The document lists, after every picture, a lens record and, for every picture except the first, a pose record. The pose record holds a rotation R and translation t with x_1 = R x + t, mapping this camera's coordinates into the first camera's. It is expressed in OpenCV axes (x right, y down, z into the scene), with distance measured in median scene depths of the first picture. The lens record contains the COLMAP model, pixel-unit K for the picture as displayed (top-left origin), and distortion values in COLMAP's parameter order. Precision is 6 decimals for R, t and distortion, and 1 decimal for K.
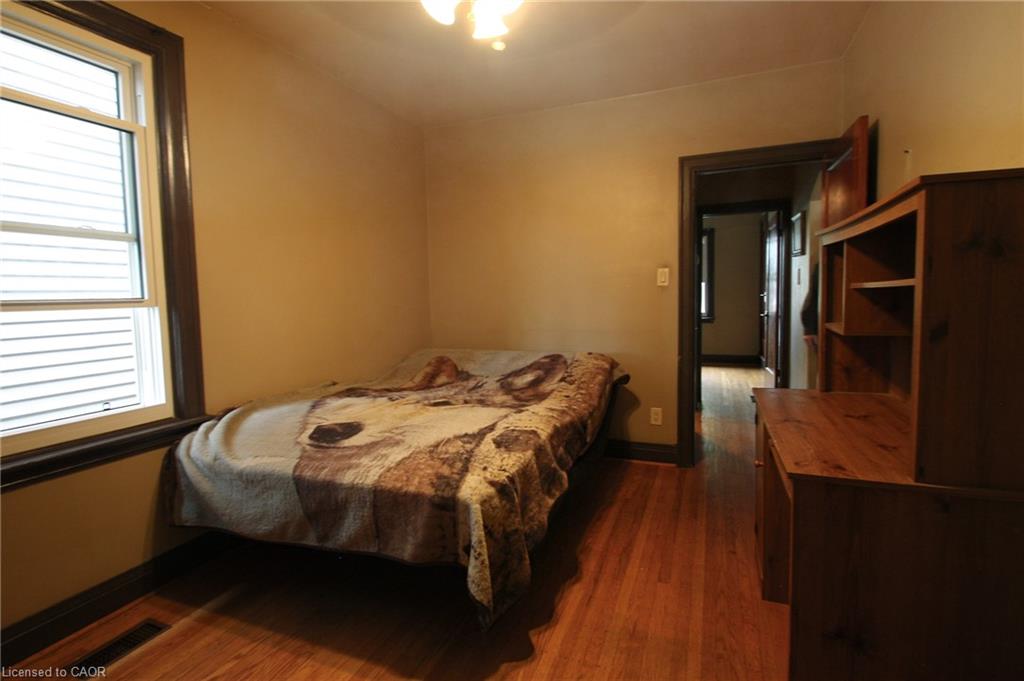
lens RADIAL K [[514.4, 0, 524.5], [0, 514.4, 329.6], [0, 0, 1]] dist [0.017084, -0.015803]
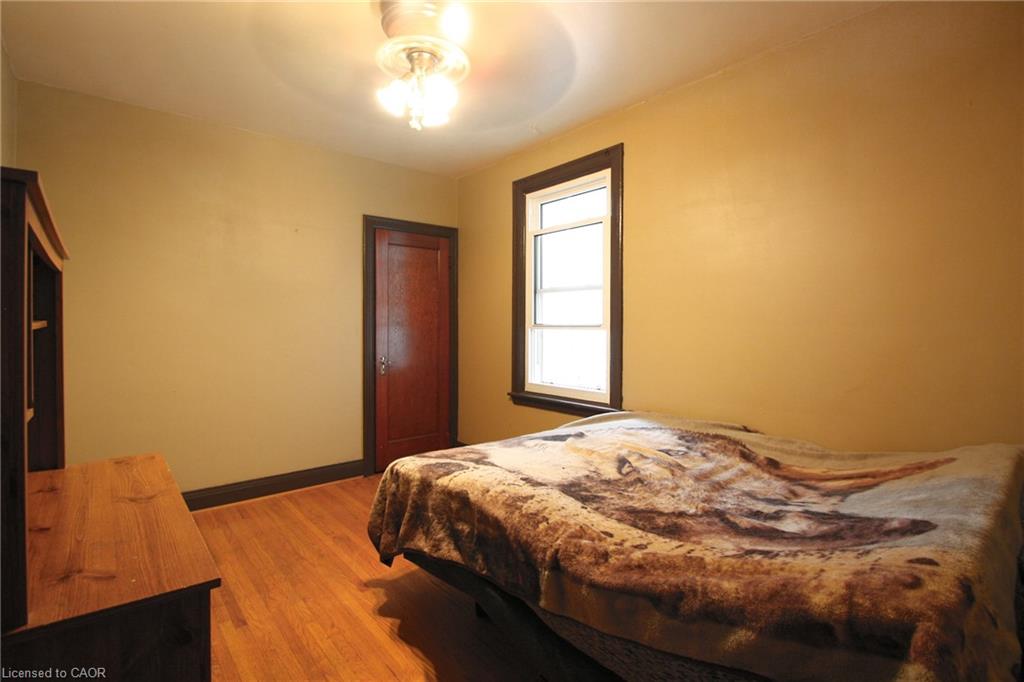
lens RADIAL K [[514.4, 0, 524.5], [0, 514.4, 330.1], [0, 0, 1]] dist [0.017084, -0.015803]
pose [[-0.501937, 0.029329, -0.864407, 0.764375], [-0.047956, 0.996944, 0.061673, -0.129581], [0.863574, 0.072410, -0.498996, 1.597621]]
